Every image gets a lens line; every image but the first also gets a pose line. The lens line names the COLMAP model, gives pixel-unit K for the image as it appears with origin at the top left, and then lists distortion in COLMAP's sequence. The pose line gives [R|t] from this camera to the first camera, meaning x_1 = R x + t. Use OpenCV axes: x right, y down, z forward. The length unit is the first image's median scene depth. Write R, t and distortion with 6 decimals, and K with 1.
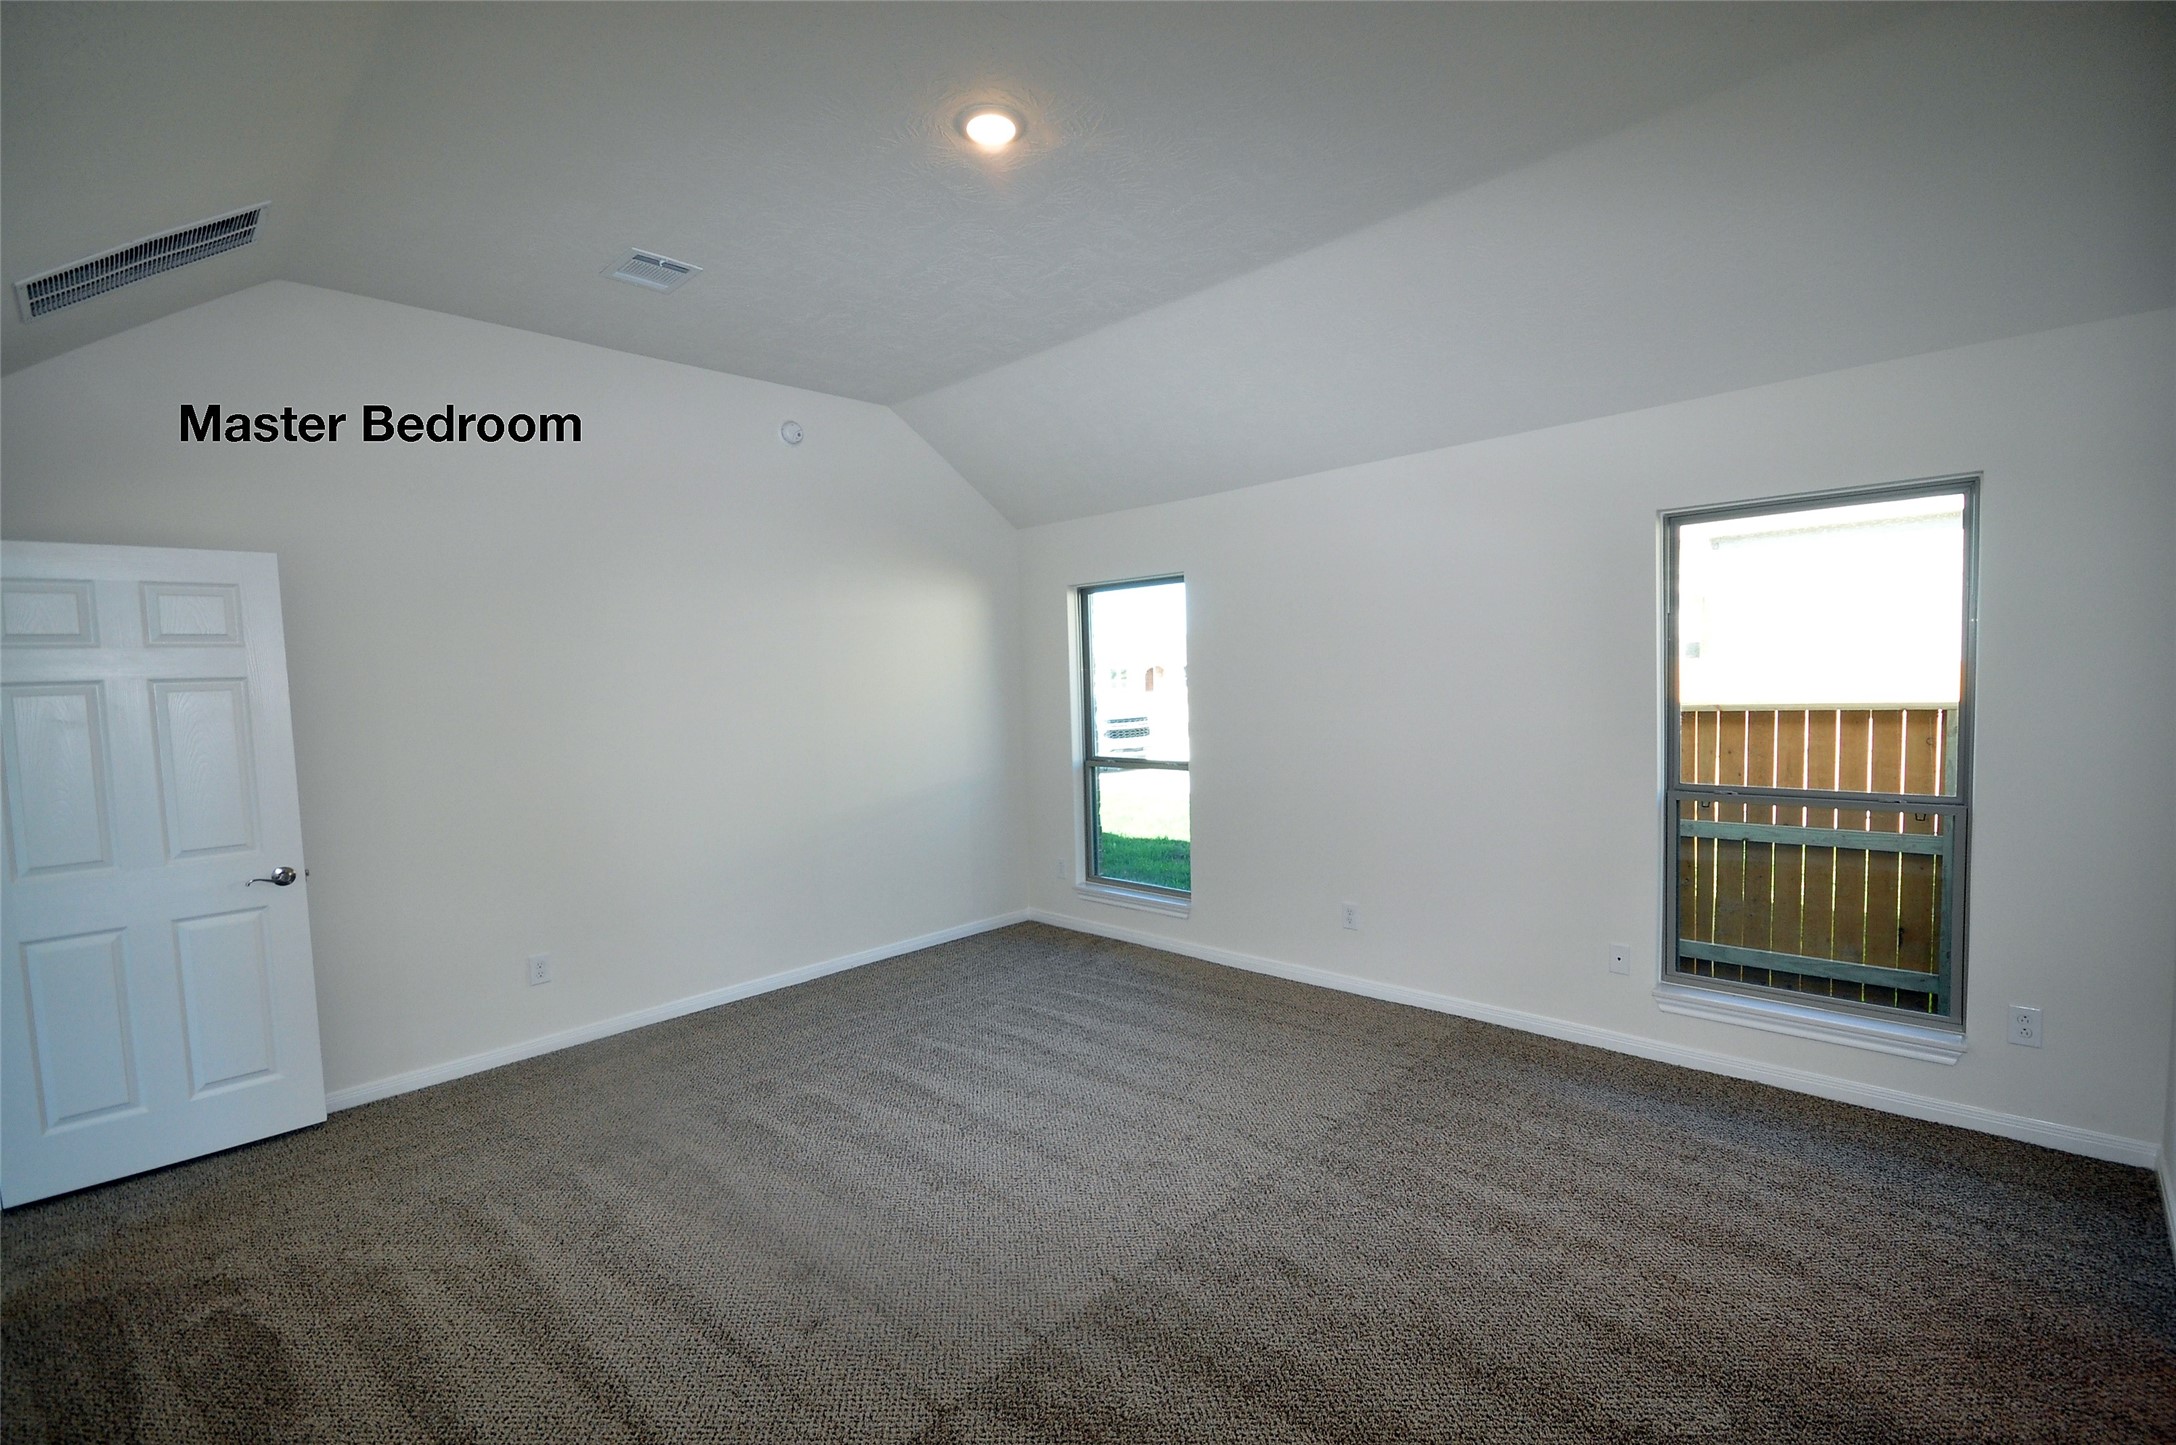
lens RADIAL K [[952.0, 0, 1095.0], [0, 952.0, 731.3], [0, 0, 1]] dist [0.008728, -0.014747]
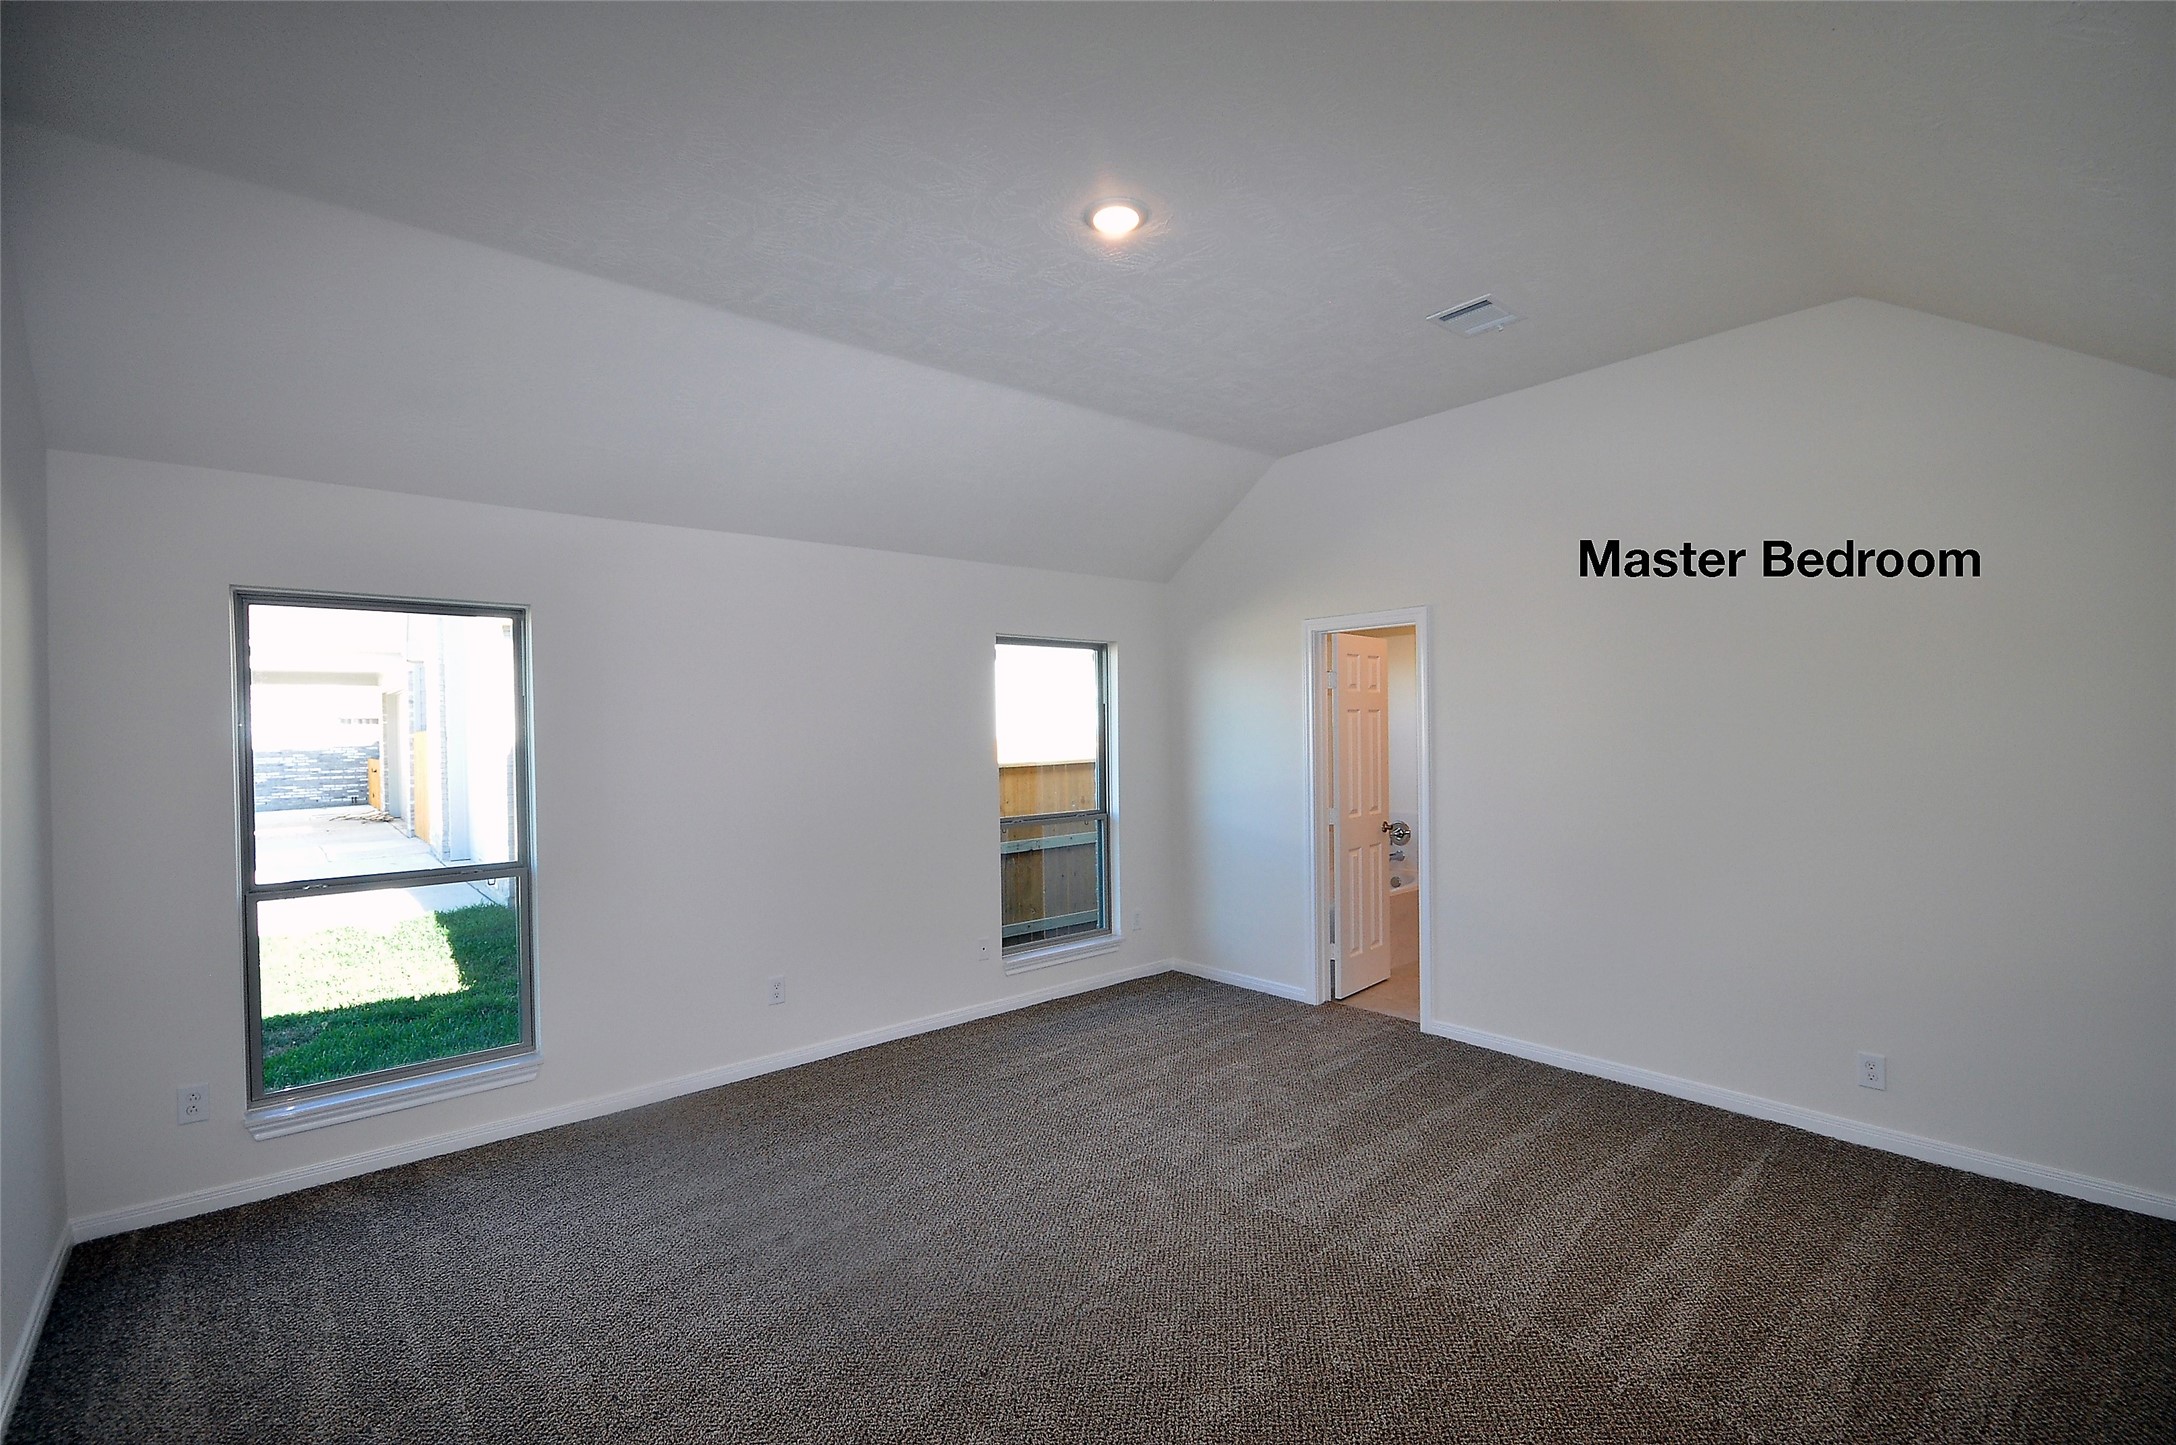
lens RADIAL K [[857.8, 0, 1088.0], [0, 857.8, 722.5], [0, 0, 1]] dist [-0.000656, -0.000012]
pose [[0.169400, 0.039395, 0.984760, -0.477191], [0.069082, 0.996268, -0.051739, -0.009283], [-0.983123, 0.076794, 0.166047, 0.451274]]
